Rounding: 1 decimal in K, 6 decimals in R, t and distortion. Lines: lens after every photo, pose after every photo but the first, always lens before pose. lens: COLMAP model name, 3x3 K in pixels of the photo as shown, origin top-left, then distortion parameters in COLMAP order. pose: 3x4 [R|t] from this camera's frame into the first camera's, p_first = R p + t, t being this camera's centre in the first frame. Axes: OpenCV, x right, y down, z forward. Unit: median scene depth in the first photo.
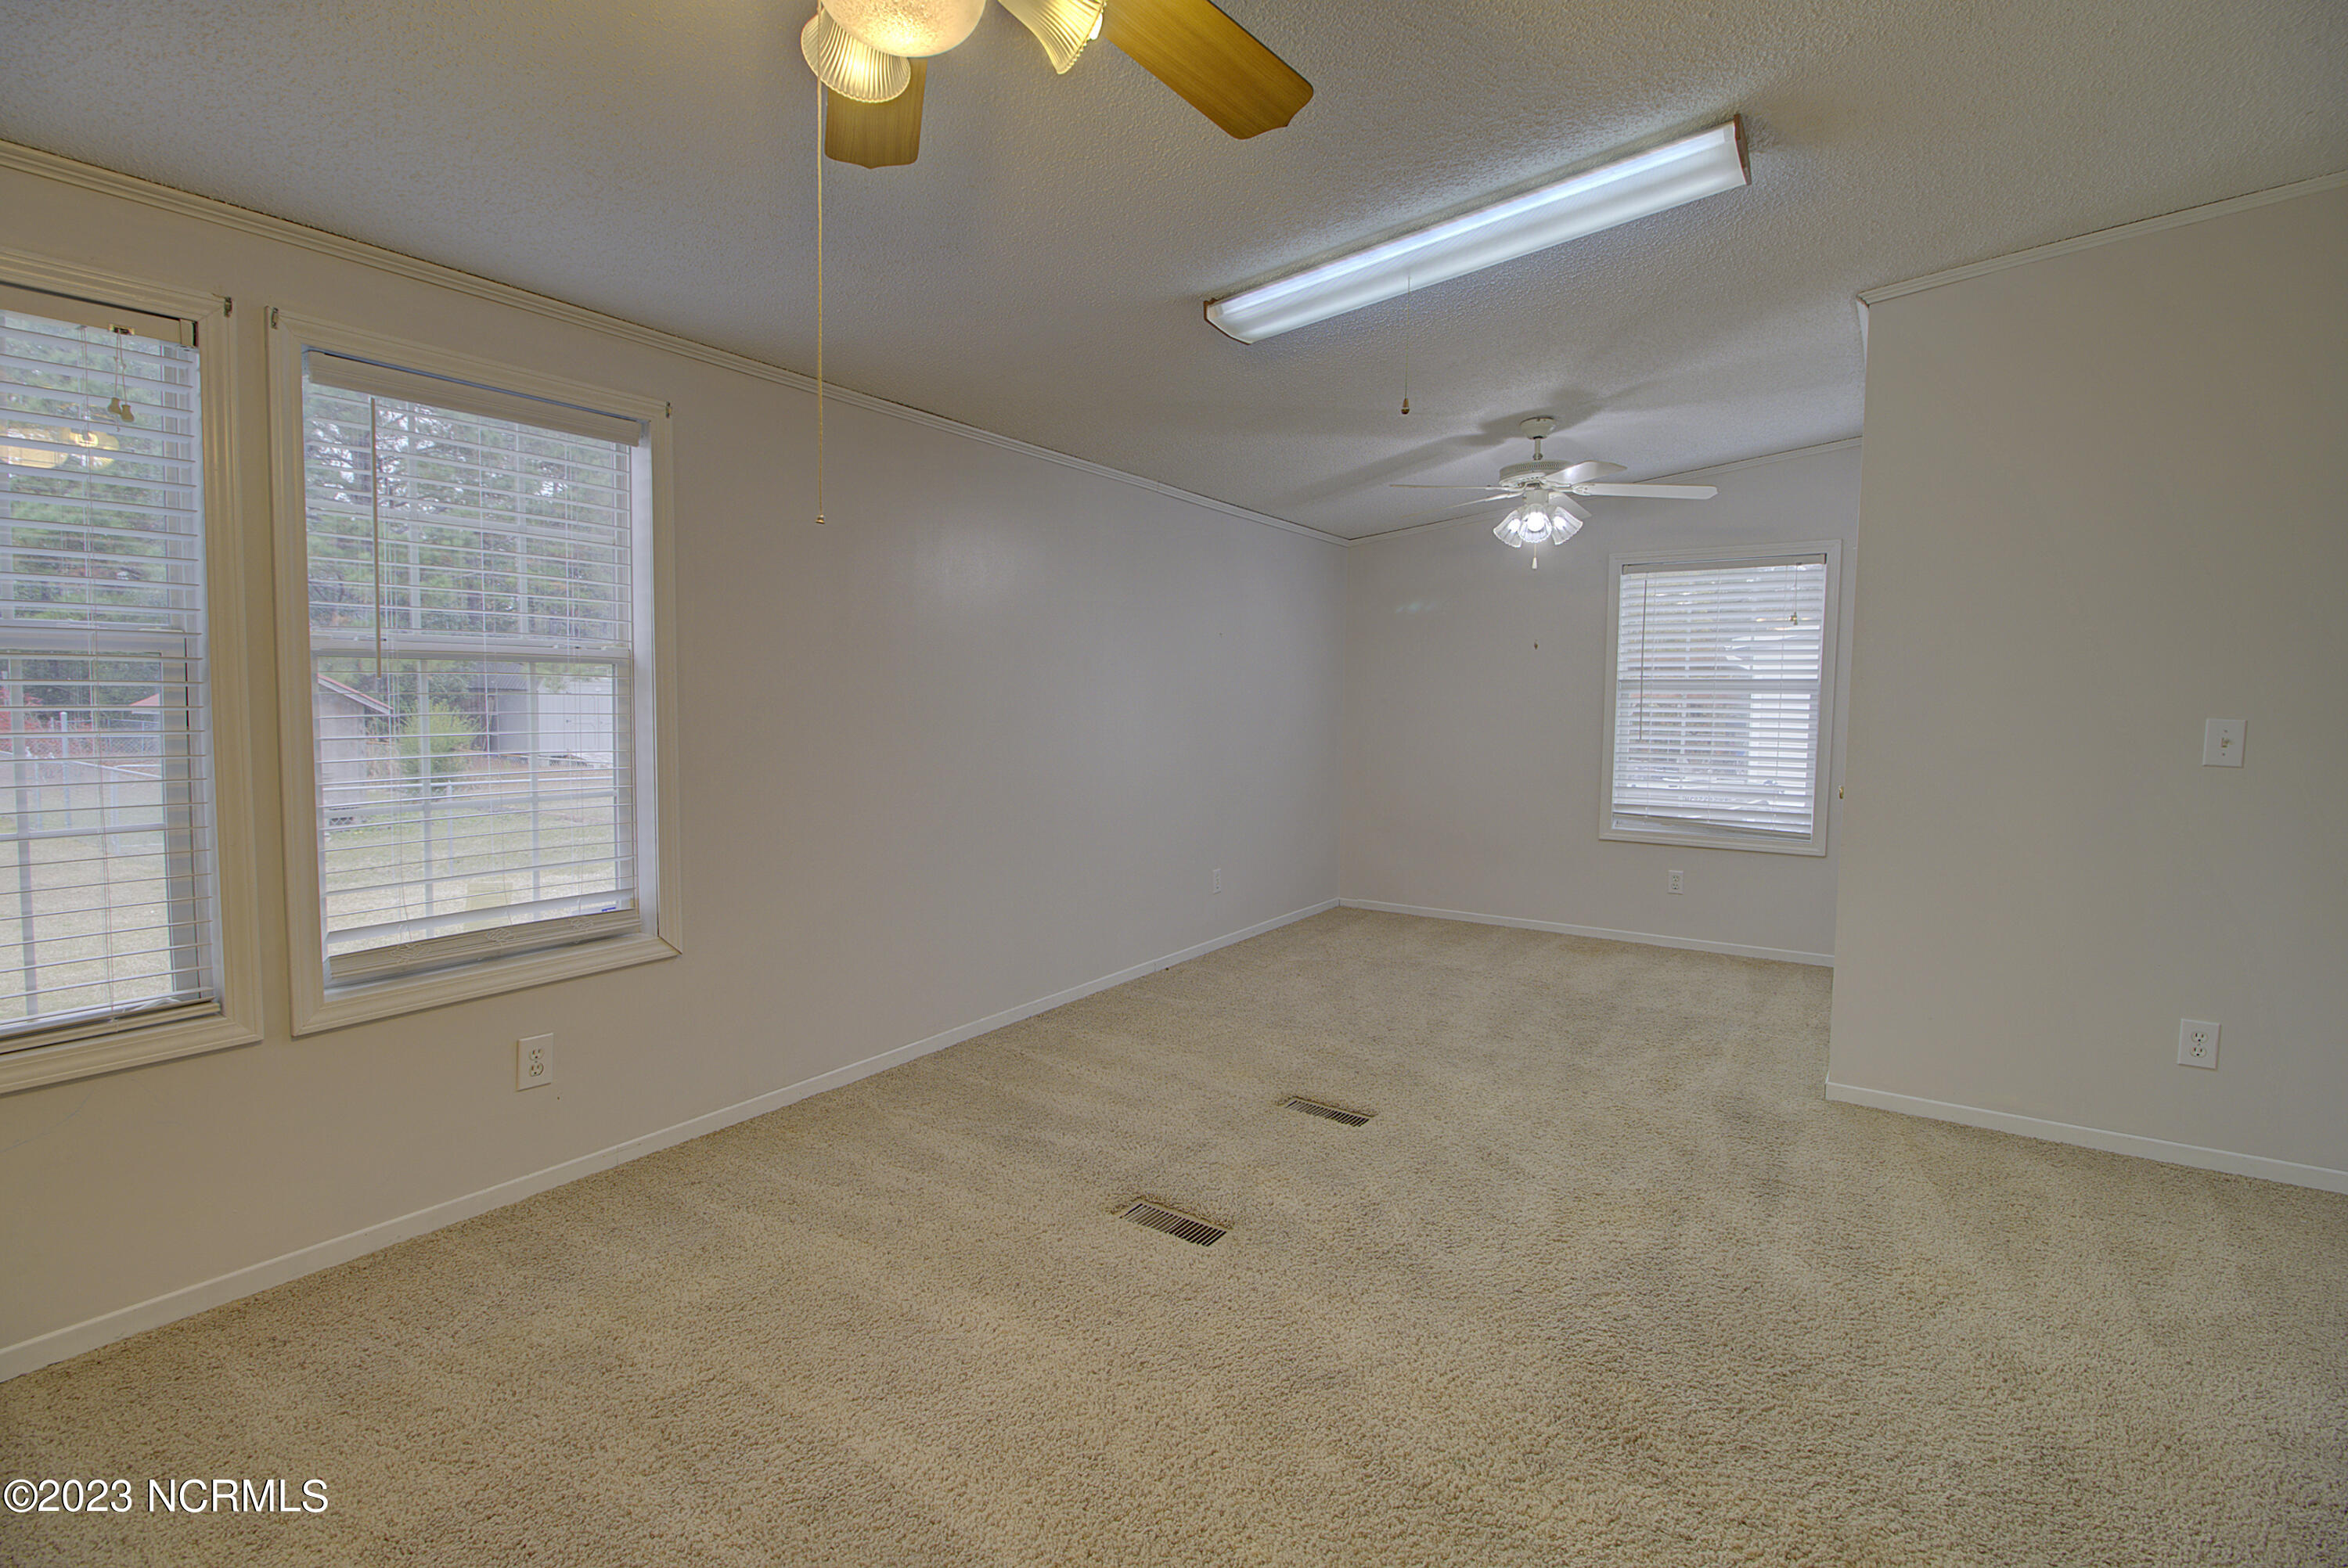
lens RADIAL K [[1078.2, 0, 1178.2], [0, 1078.2, 755.4], [0, 0, 1]] dist [0.001203, -0.014399]
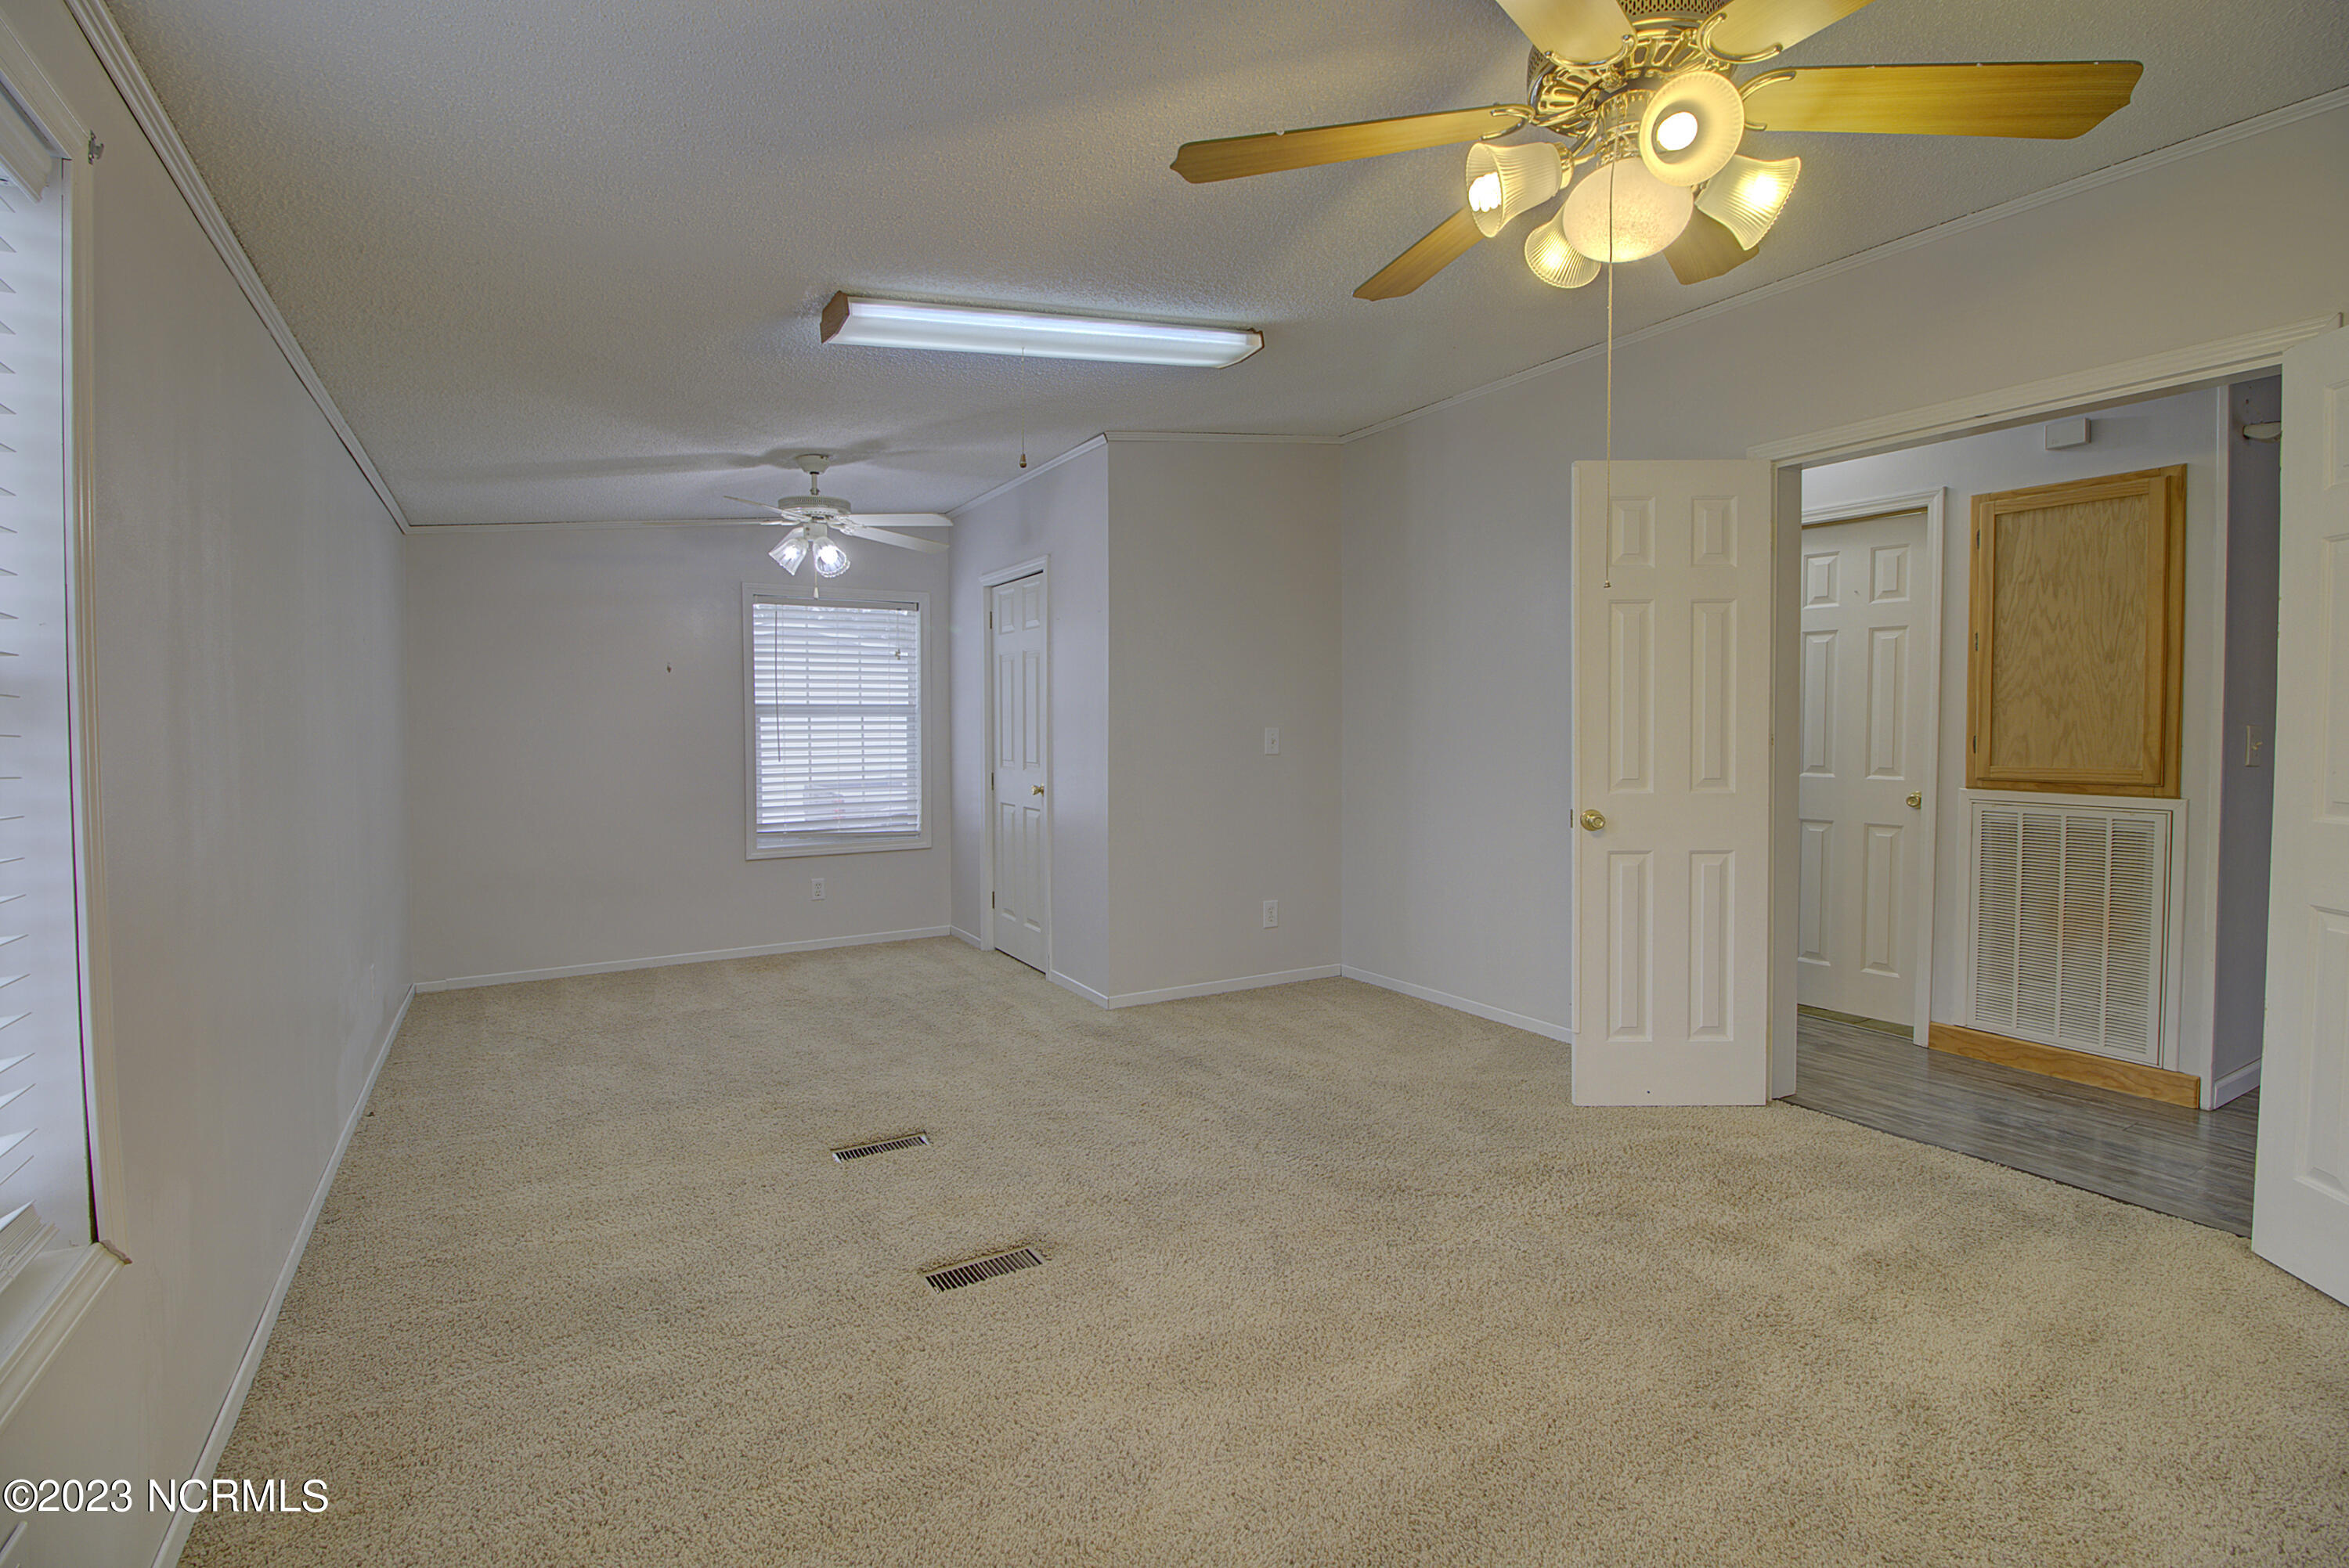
lens RADIAL K [[1078.7, 0, 1178.7], [0, 1078.7, 755.4], [0, 0, 1]] dist [0.001203, -0.014399]
pose [[0.423313, -0.038252, 0.905176, -0.494246], [0.059107, 0.998146, 0.014539, -0.016661], [-0.904054, 0.047347, 0.424789, 0.261440]]
